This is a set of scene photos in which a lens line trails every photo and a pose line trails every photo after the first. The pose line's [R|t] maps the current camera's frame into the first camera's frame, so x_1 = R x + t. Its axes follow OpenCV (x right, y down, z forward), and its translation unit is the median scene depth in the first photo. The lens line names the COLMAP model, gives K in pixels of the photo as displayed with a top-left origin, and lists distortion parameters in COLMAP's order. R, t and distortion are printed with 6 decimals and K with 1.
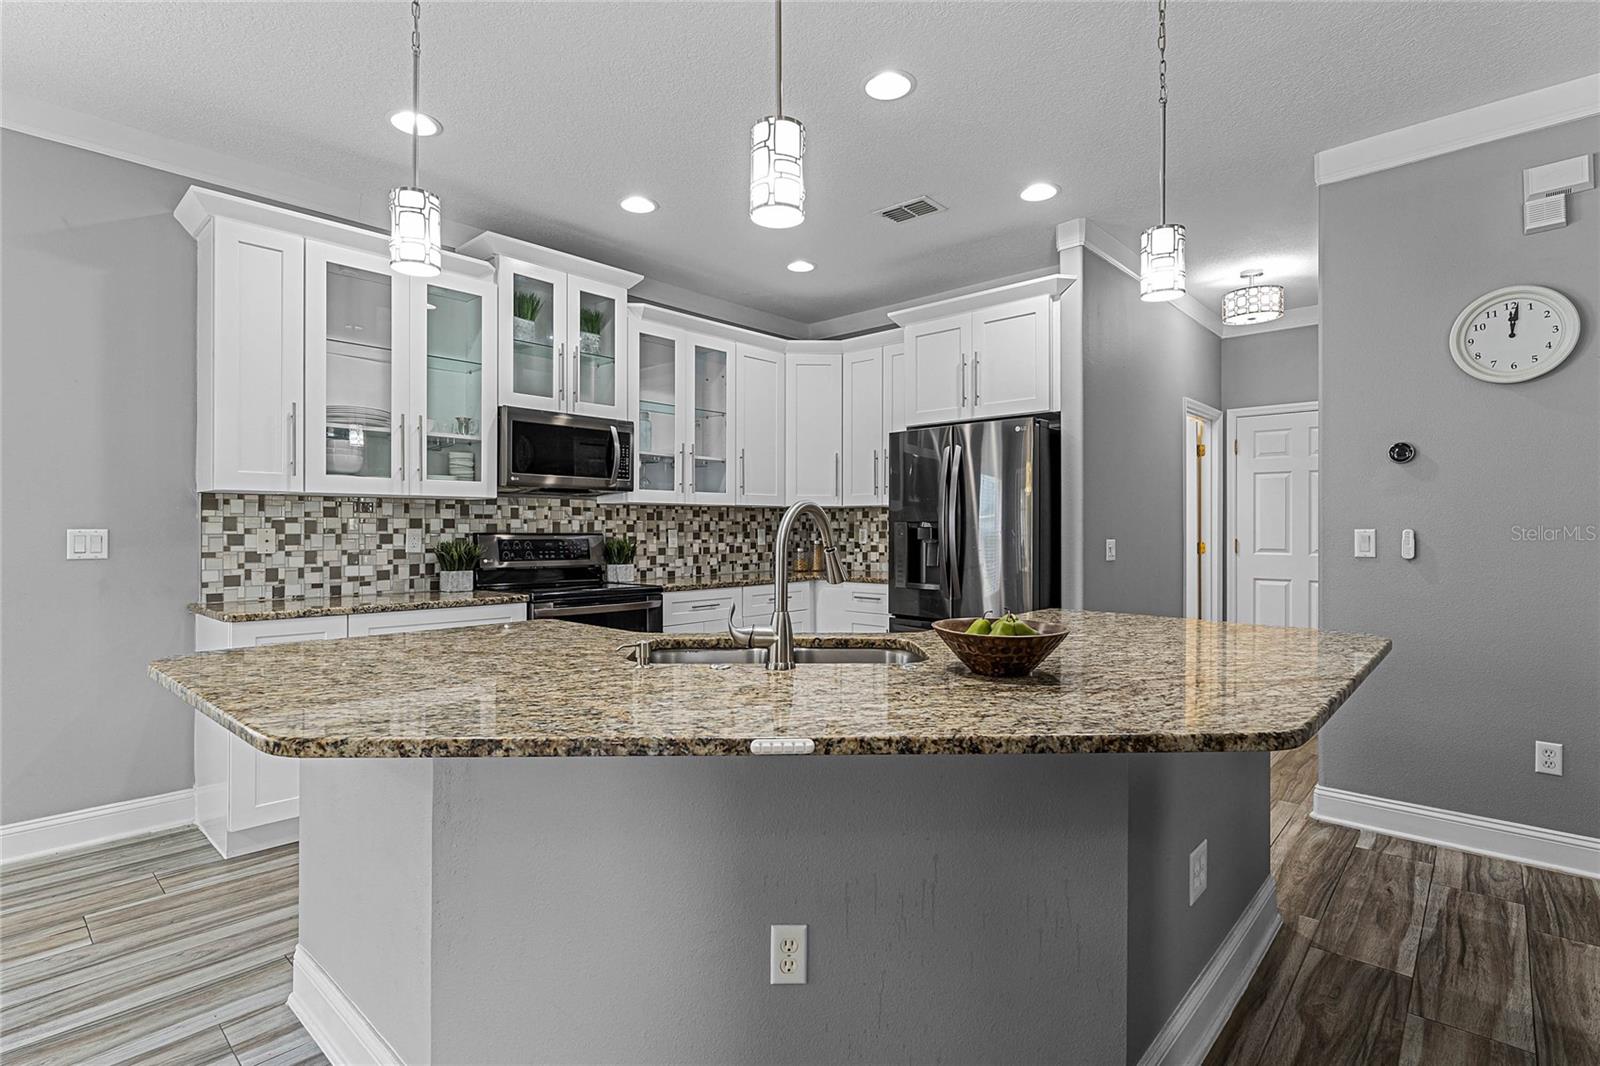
lens RADIAL K [[756.4, 0, 800.0], [0, 756.4, 533.0], [0, 0, 1]] dist [-0.001836, -0.000414]
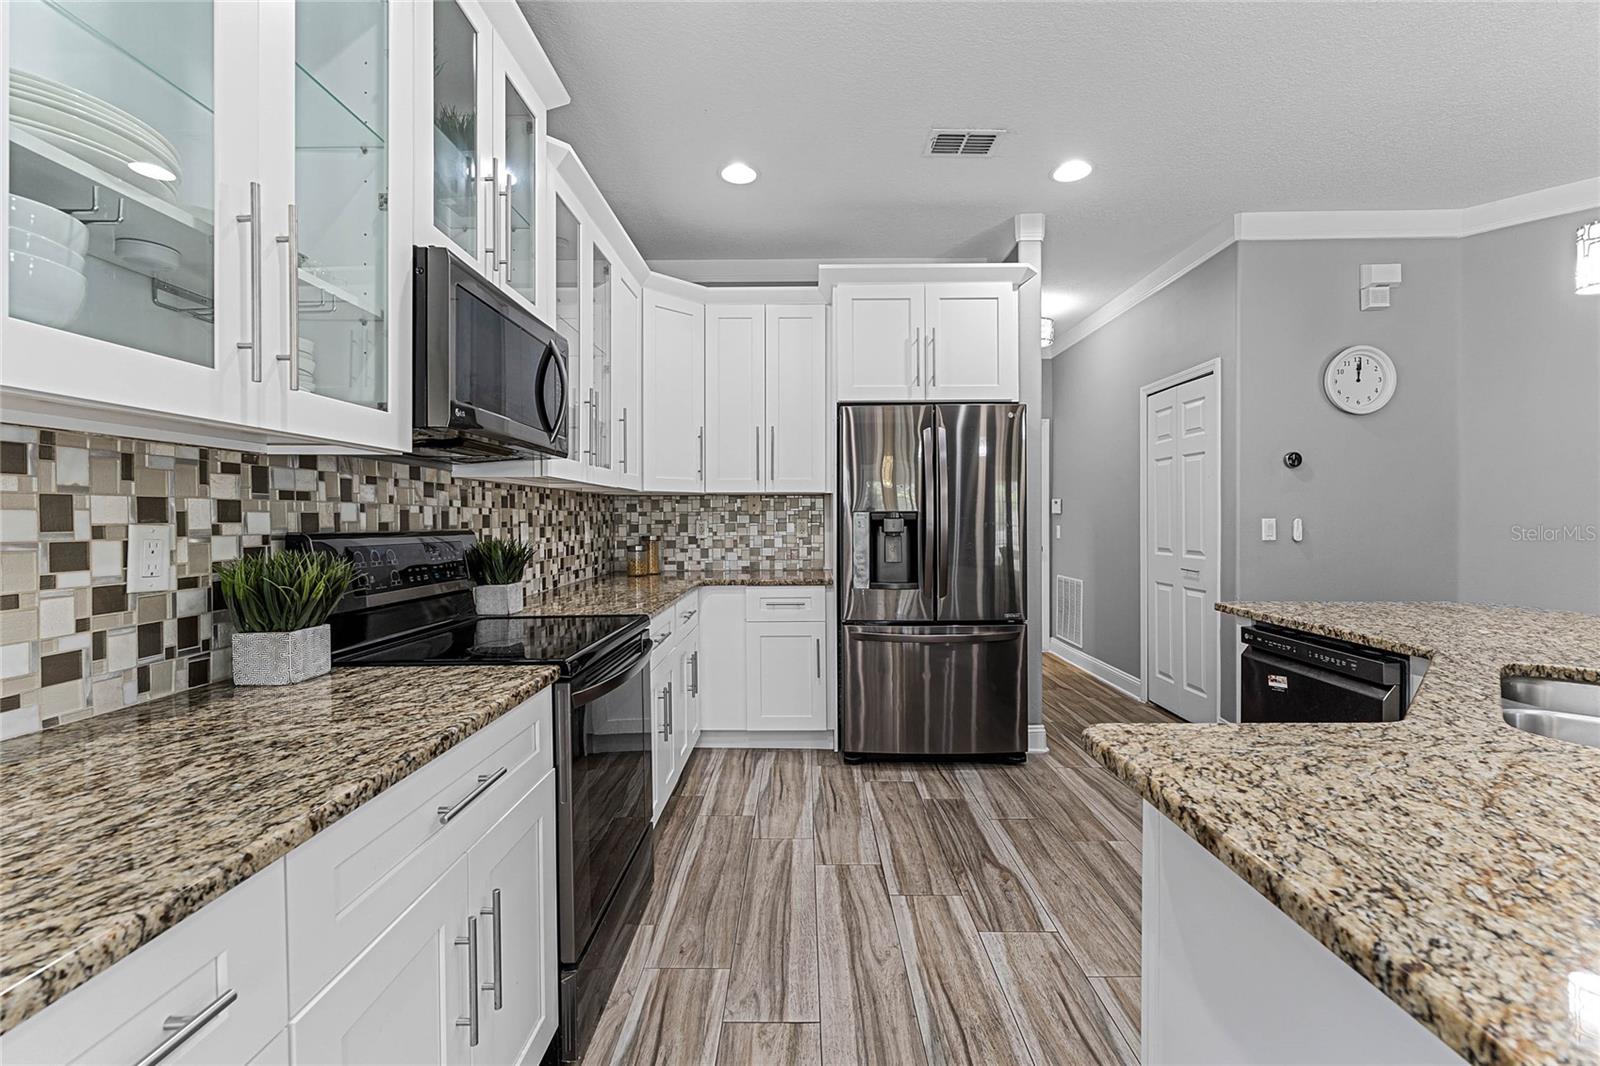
lens RADIAL K [[673.6, 0, 798.3], [0, 673.6, 527.6], [0, 0, 1]] dist [0.002734, -0.000100]
pose [[0.745930, -0.011370, 0.665927, -0.487965], [0.007573, 0.999934, 0.008590, -0.004797], [-0.665981, -0.001364, 0.745968, 0.548621]]
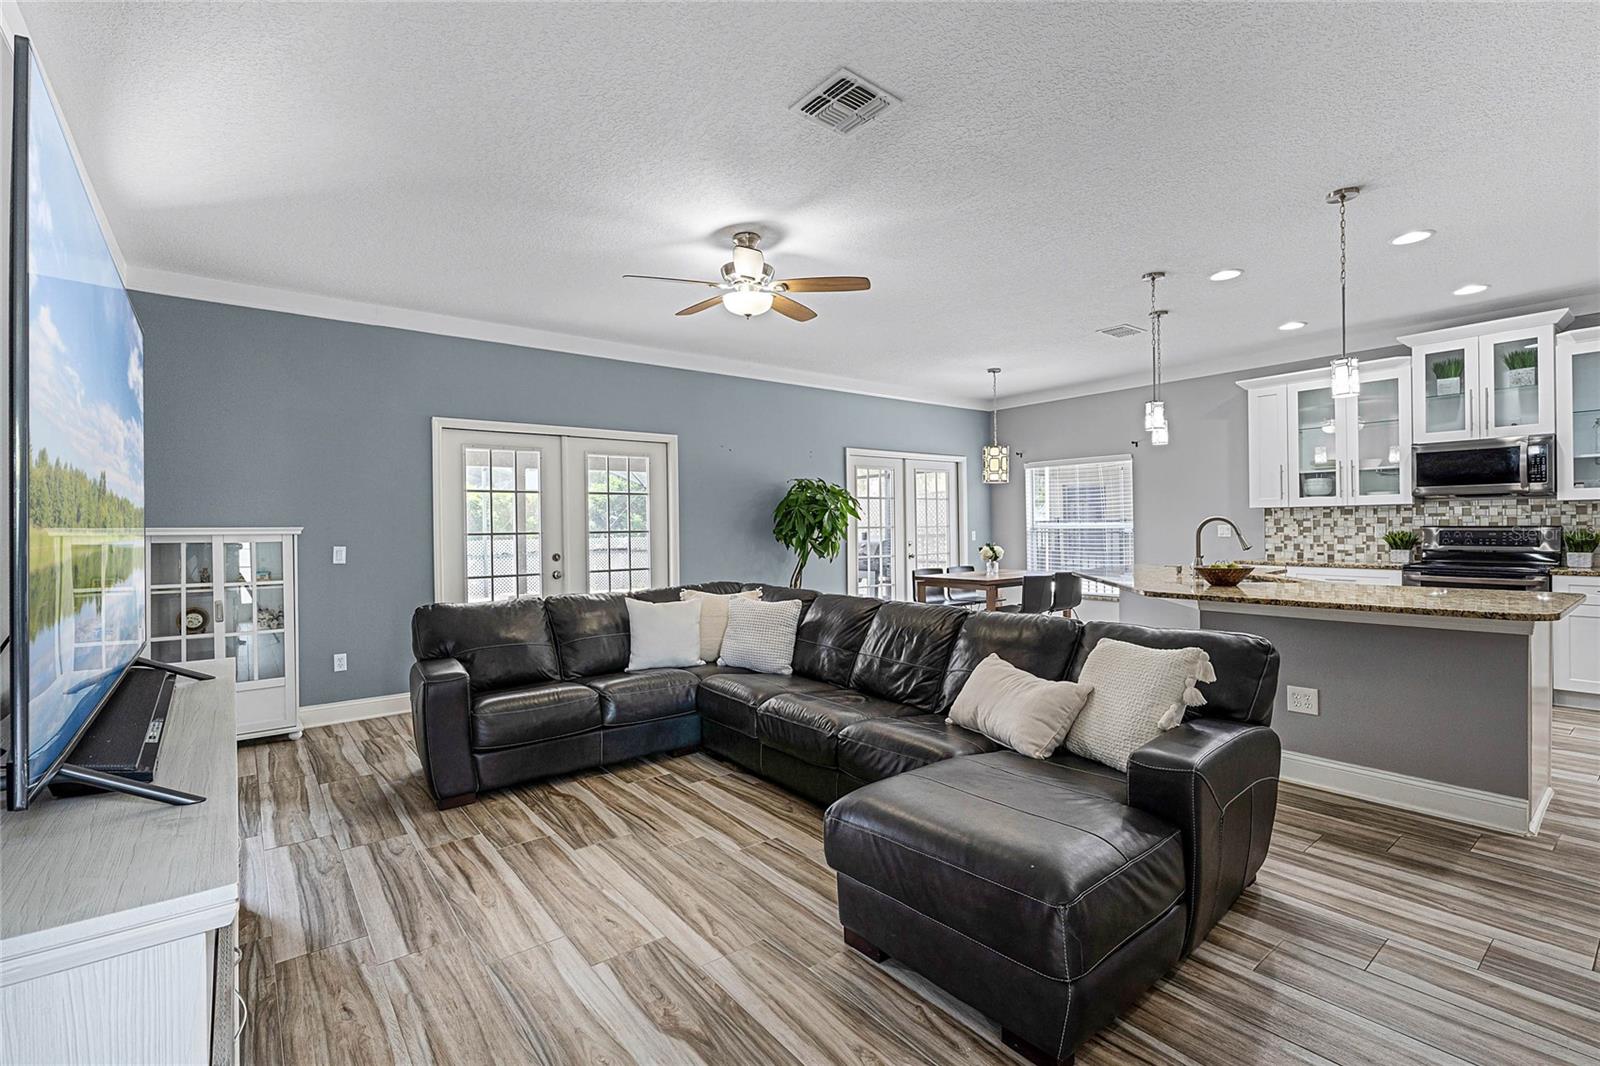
lens RADIAL K [[723.2, 0, 800.0], [0, 723.2, 533.0], [0, 0, 1]] dist [-0.000287, 0.000042]
pose [[-0.166355, 0.011249, -0.986002, 1.255361], [0.006964, 0.999923, 0.010233, -0.009850], [0.986041, -0.005164, -0.166421, 0.005739]]
